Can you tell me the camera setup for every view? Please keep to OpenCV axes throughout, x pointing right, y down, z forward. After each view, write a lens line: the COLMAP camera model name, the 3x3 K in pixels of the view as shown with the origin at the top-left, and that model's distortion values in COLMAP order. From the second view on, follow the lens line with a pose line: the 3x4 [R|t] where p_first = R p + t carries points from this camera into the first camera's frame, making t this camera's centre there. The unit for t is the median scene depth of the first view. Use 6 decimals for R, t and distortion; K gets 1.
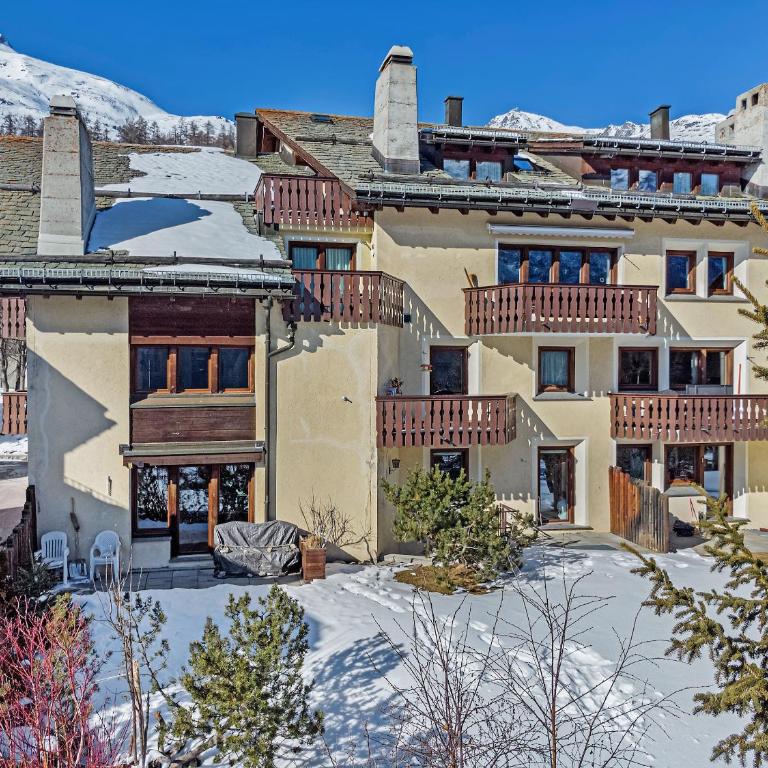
lens RADIAL K [[508.5, 0, 385.0], [0, 508.5, 386.7], [0, 0, 1]] dist [0.020313, -0.001172]
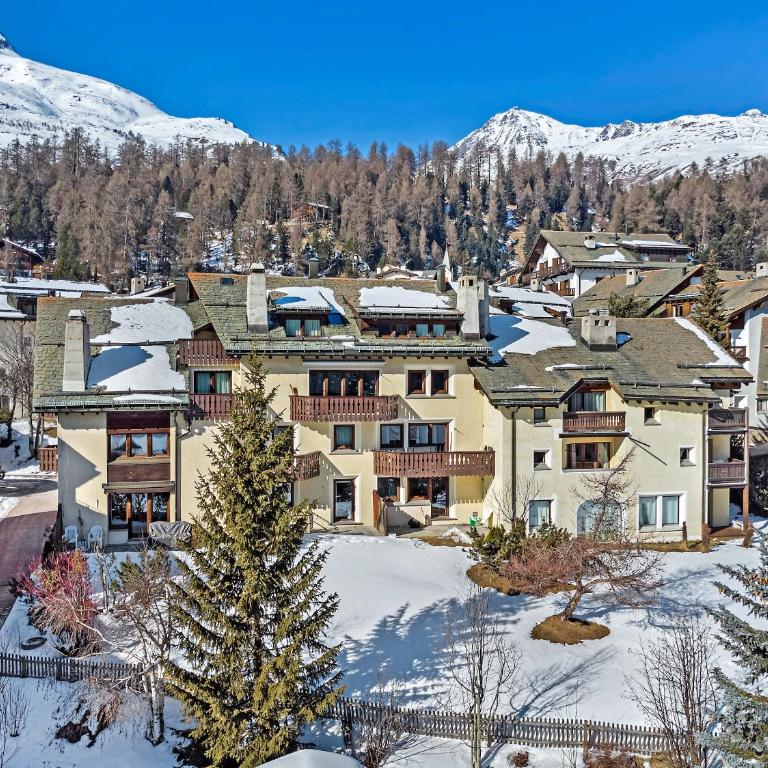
lens RADIAL K [[501.1, 0, 384.4], [0, 501.1, 385.6], [0, 0, 1]] dist [0.000960, 0.000465]
pose [[0.999967, 0.000060, 0.008126, 0.493475], [-0.000053, 1.000000, -0.000803, -0.229807], [-0.008126, 0.000802, 0.999967, -0.843460]]
